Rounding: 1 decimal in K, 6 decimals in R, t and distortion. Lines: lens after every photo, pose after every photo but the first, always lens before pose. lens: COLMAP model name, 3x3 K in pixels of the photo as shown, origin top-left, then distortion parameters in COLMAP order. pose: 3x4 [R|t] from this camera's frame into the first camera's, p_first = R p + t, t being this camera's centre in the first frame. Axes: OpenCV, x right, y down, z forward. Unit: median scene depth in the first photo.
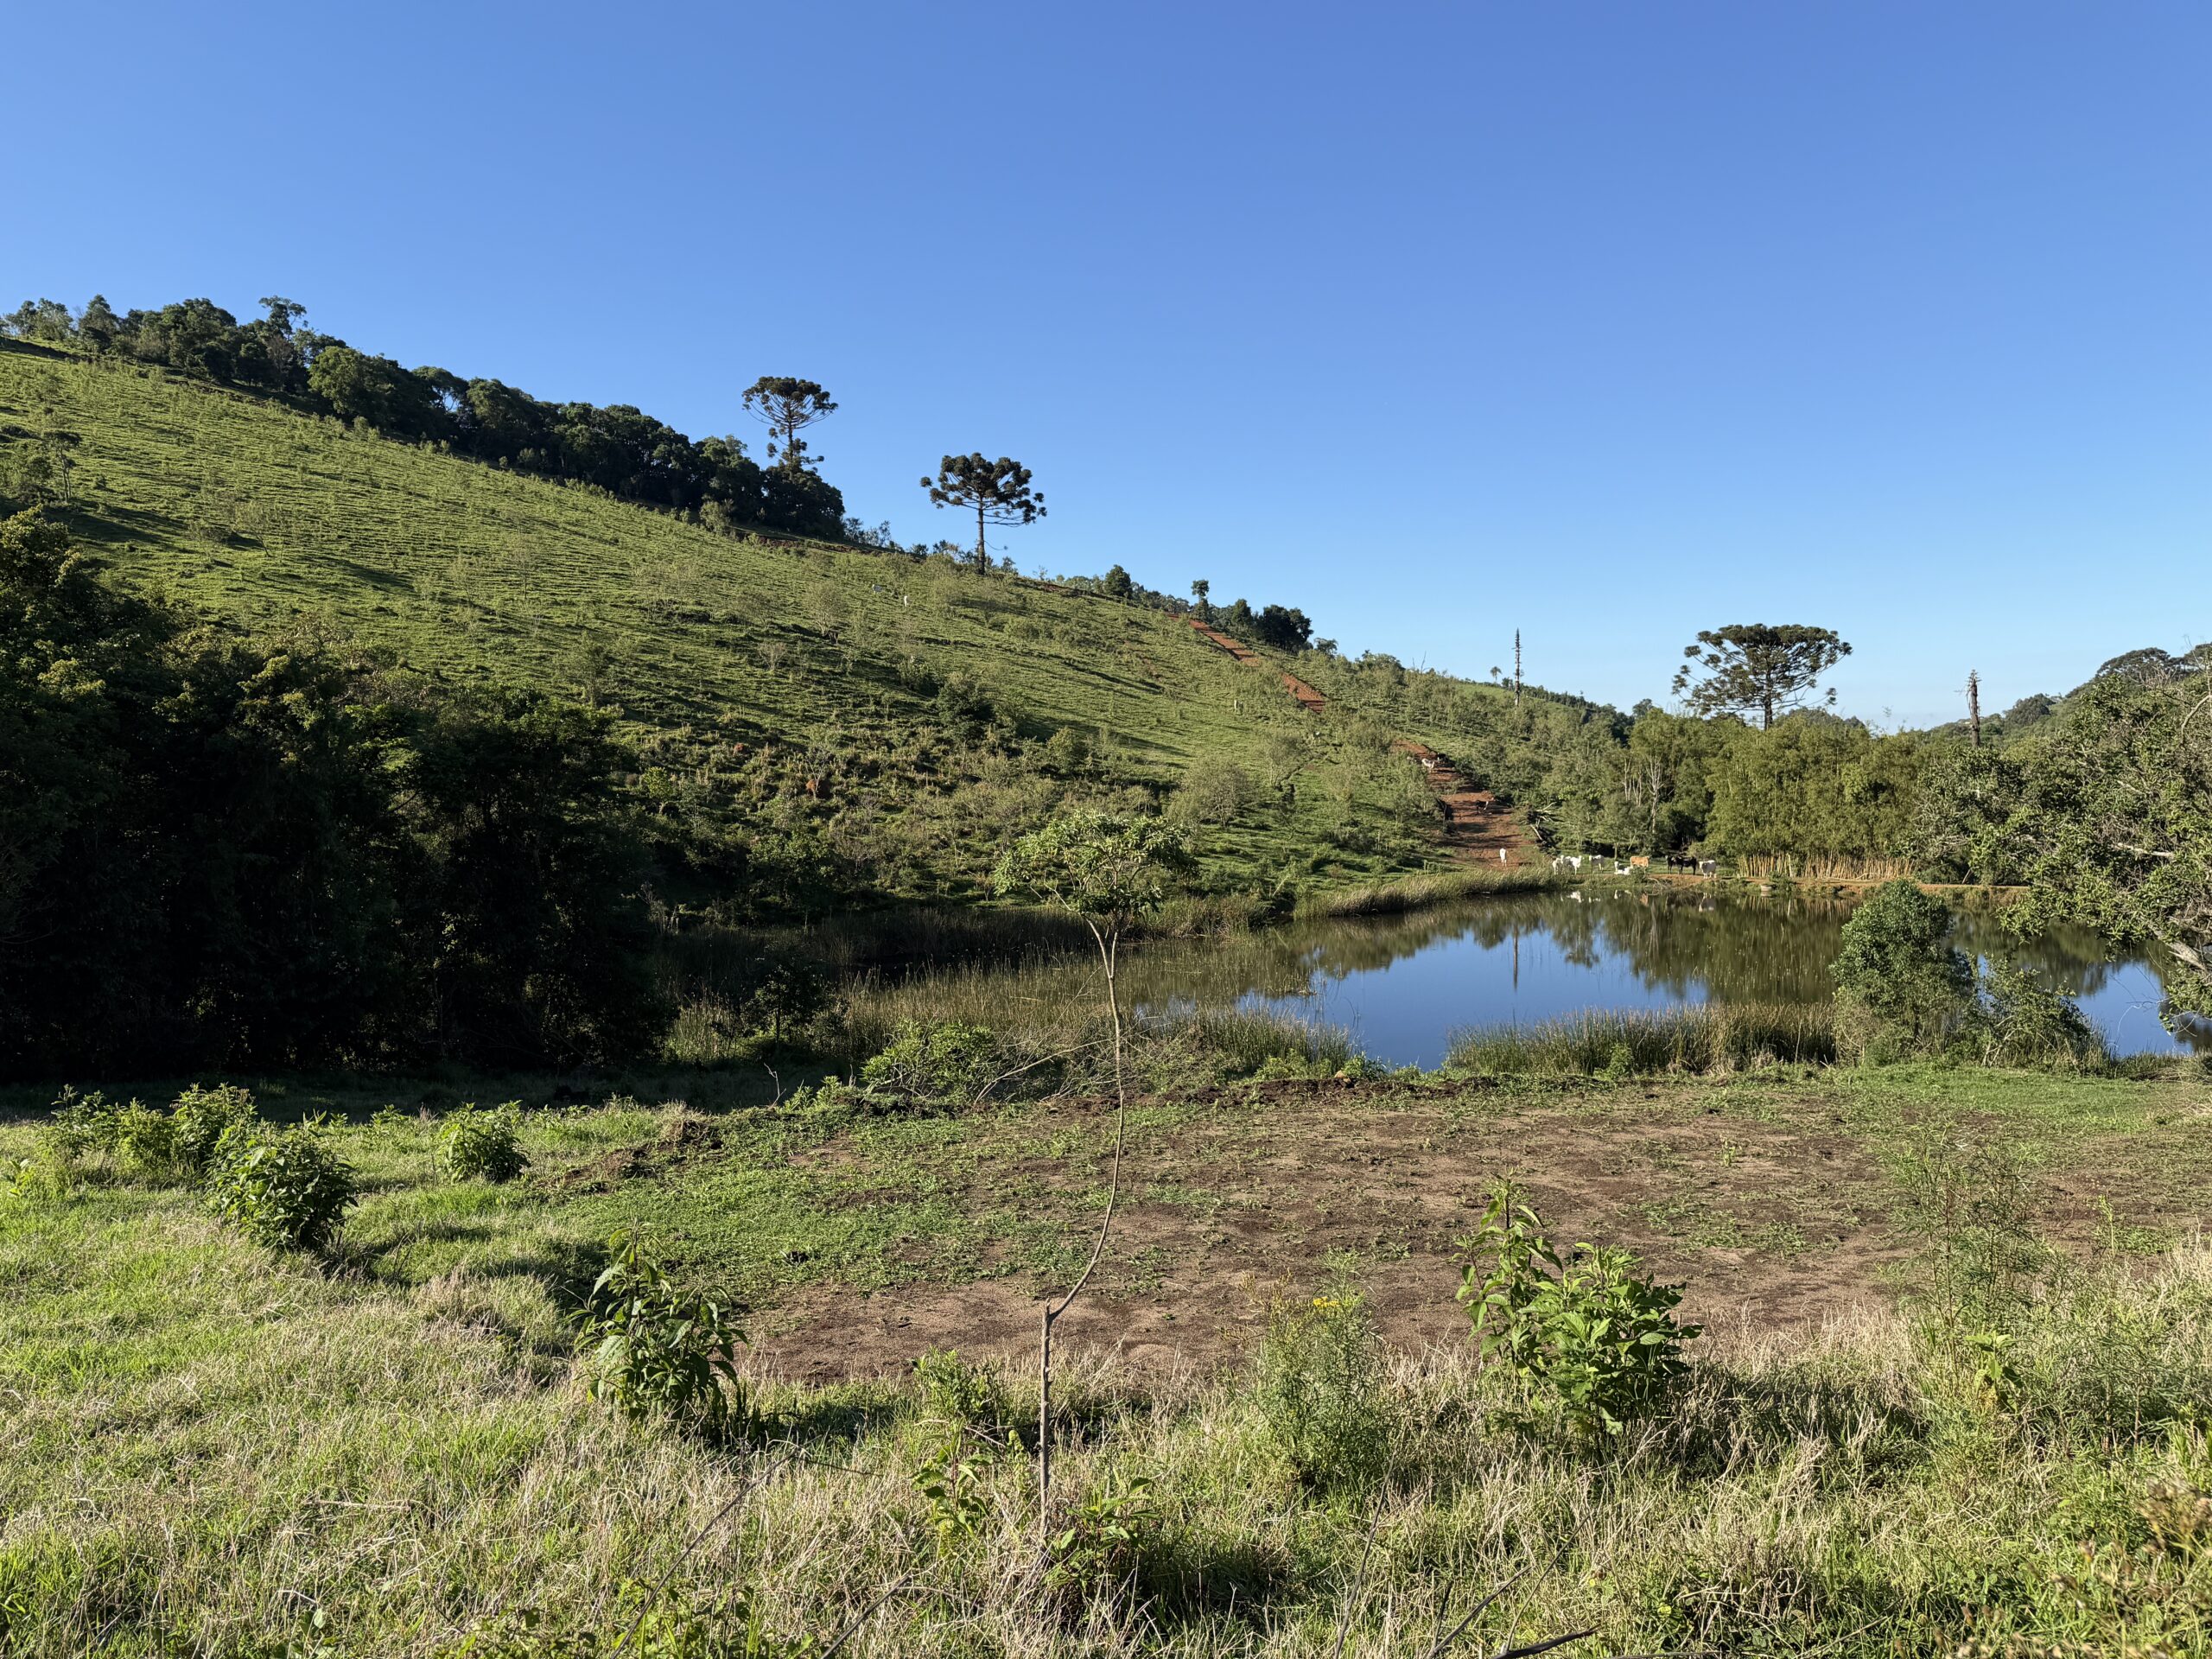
lens RADIAL K [[1520.2, 0, 1099.0], [0, 1520.2, 826.6], [0, 0, 1]] dist [0.166811, -0.283519]
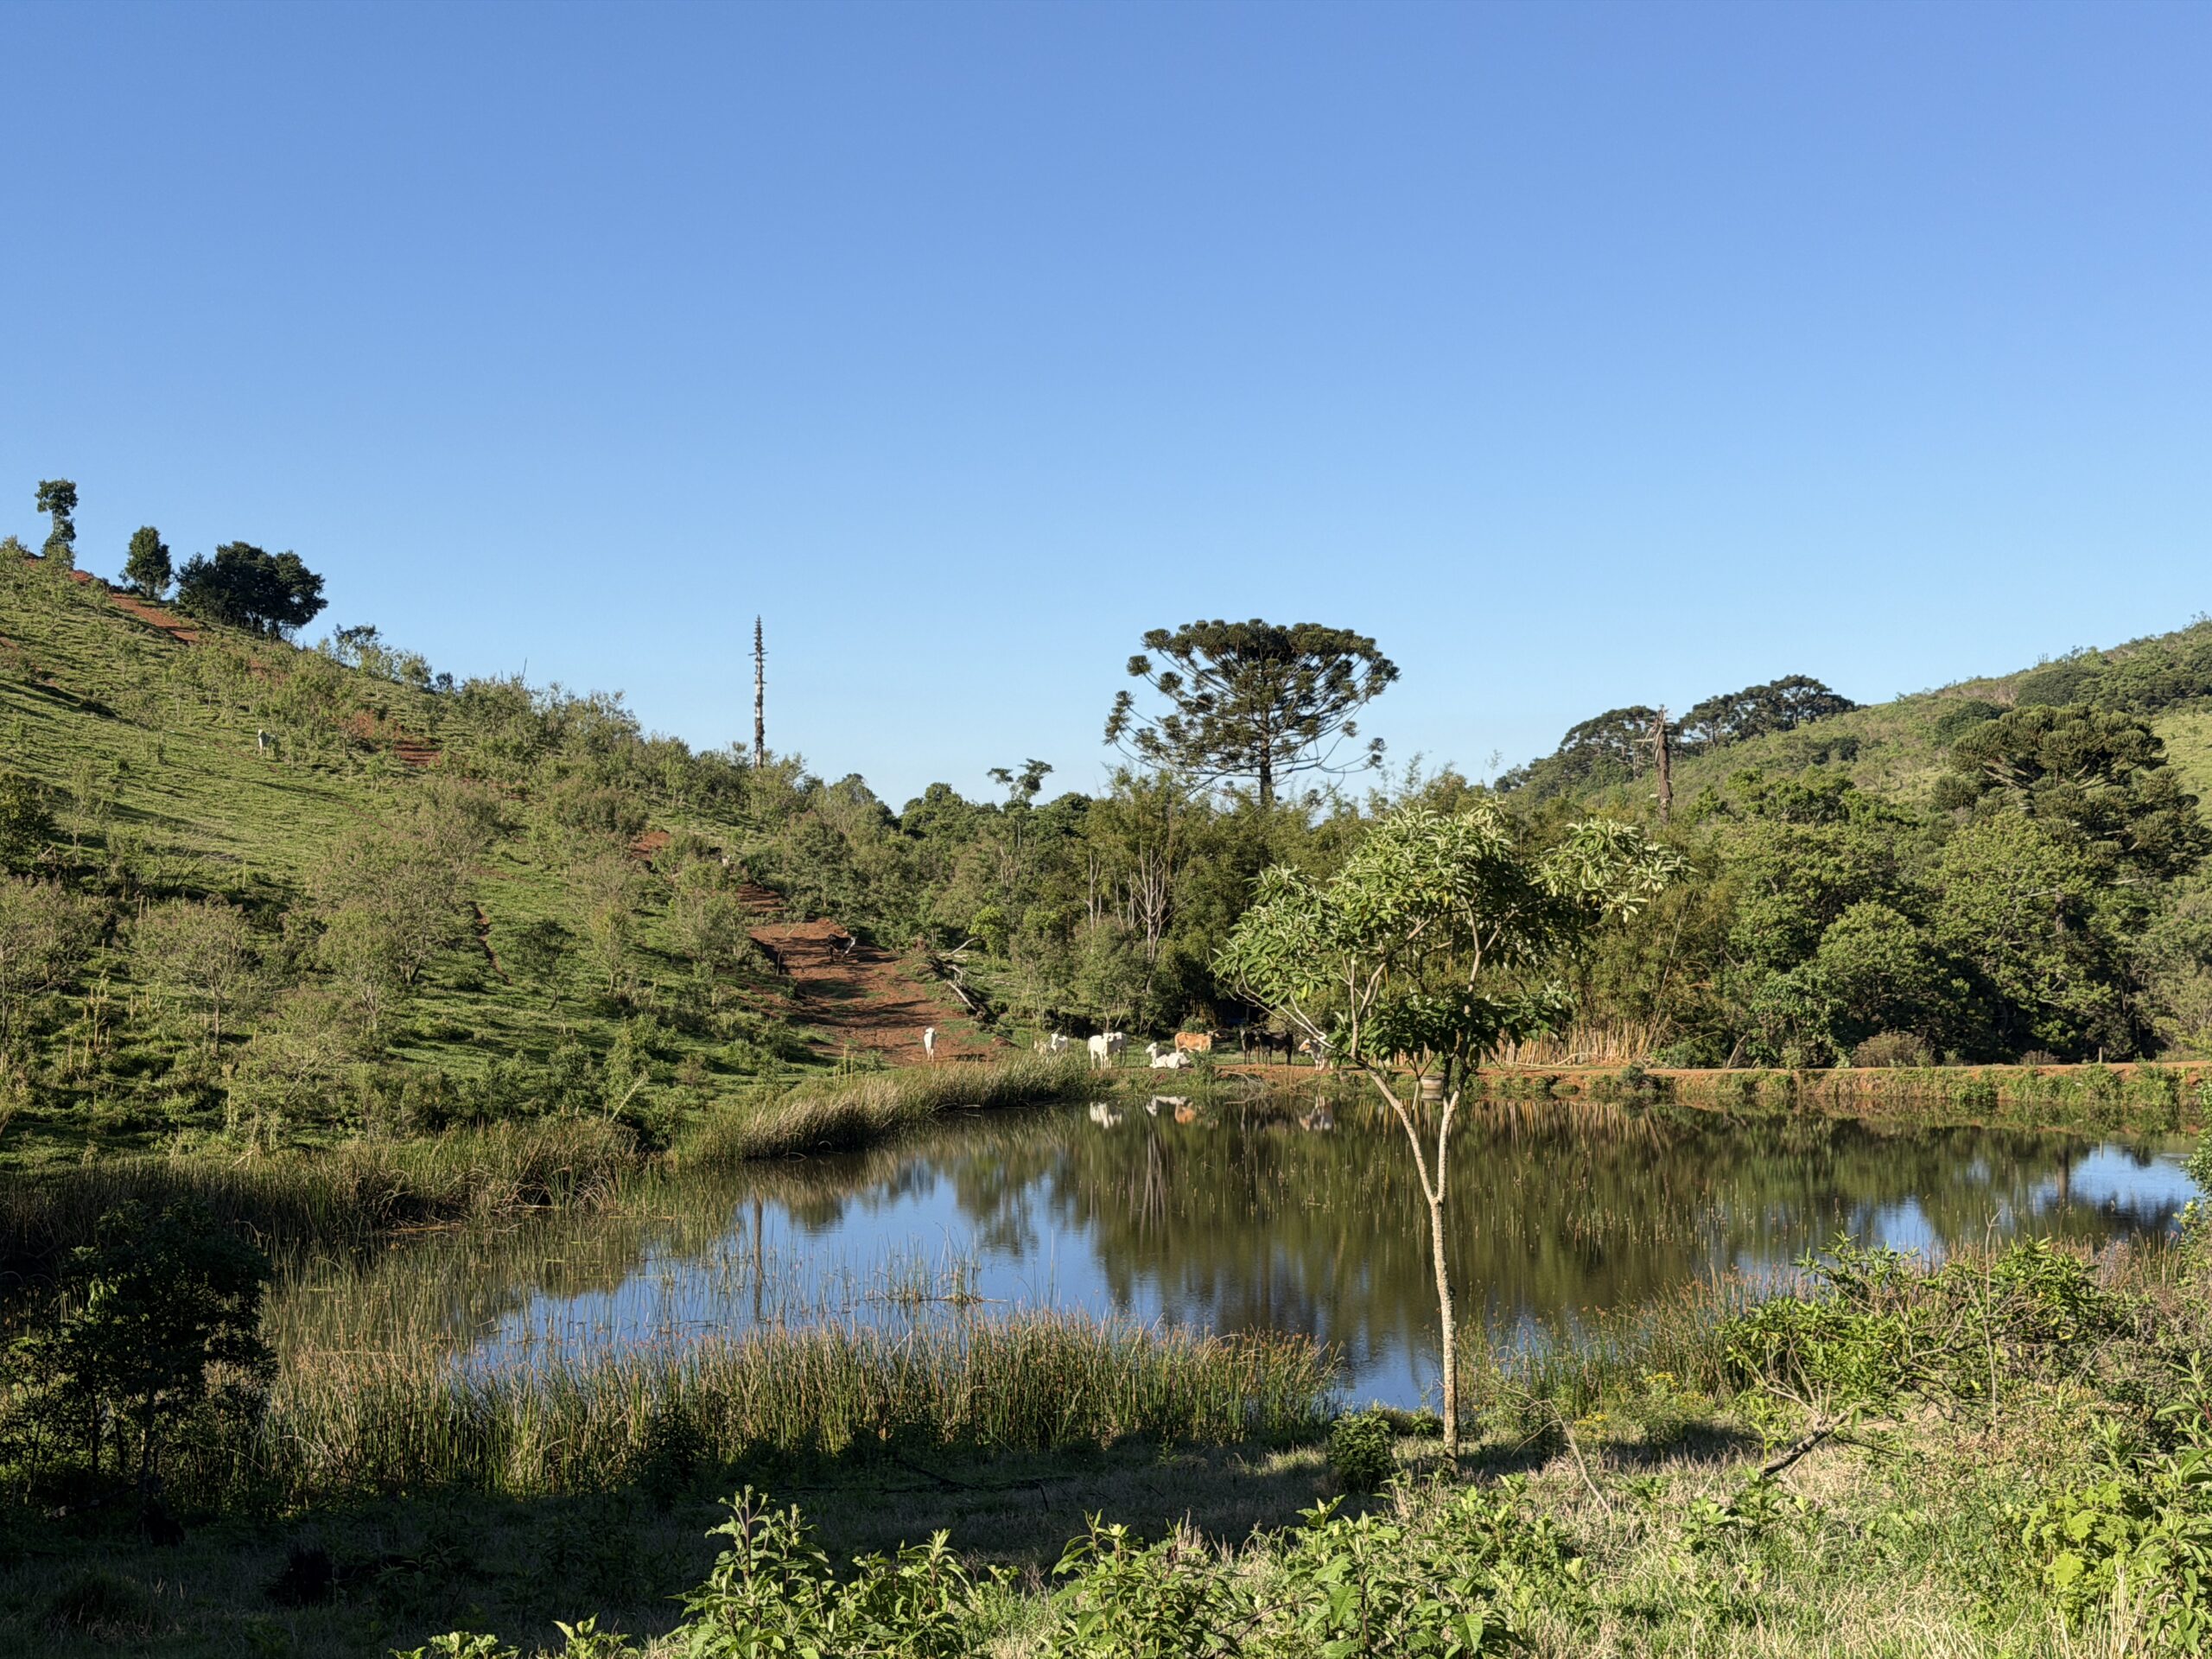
lens RADIAL K [[3033.9, 0, 1130.3], [0, 3033.9, 832.7], [0, 0, 1]] dist [0.152819, -0.338994]
pose [[0.899122, 0.011878, 0.437537, -0.141713], [0.015778, 0.998103, -0.059518, 0.014271], [-0.437414, 0.060418, 0.897228, 0.087082]]
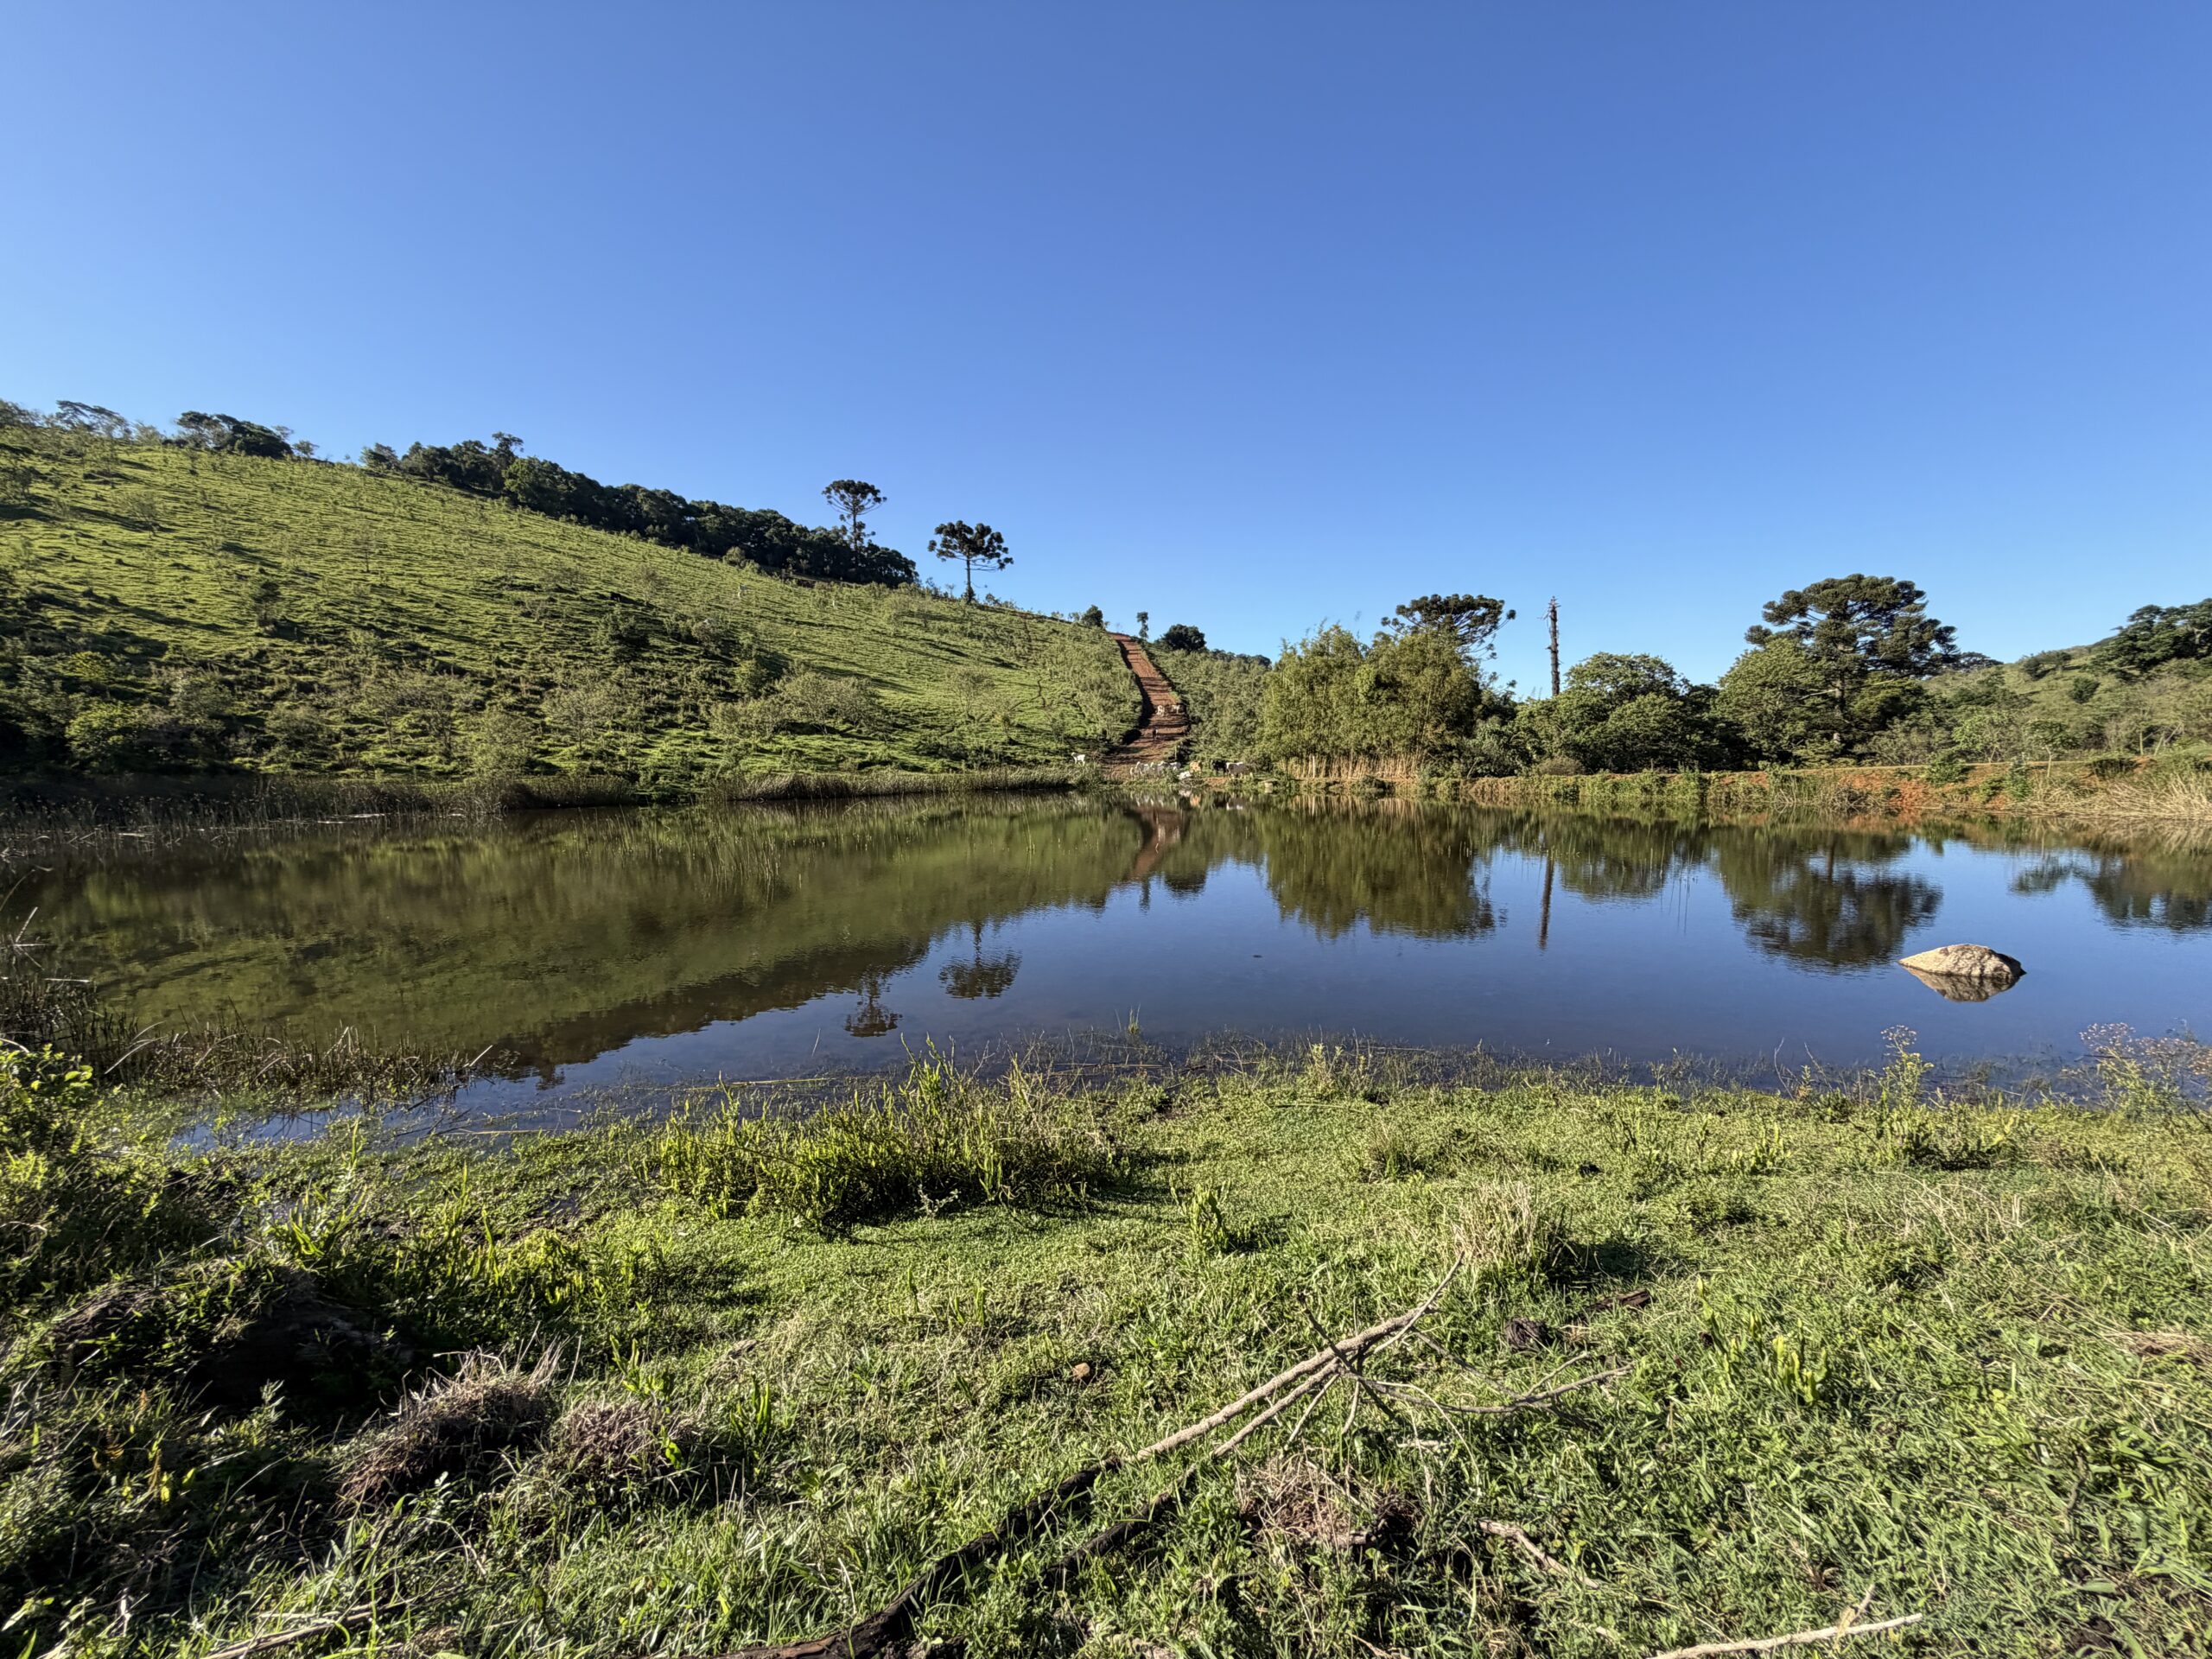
lens RADIAL K [[882.6, 0, 1101.1], [0, 882.6, 826.5], [0, 0, 1]] dist [0.001334, -0.000356]
pose [[0.990588, 0.006496, -0.136724, 0.418689], [-0.001964, 0.999445, 0.033260, 0.050272], [0.136864, -0.032678, 0.990051, 0.423286]]
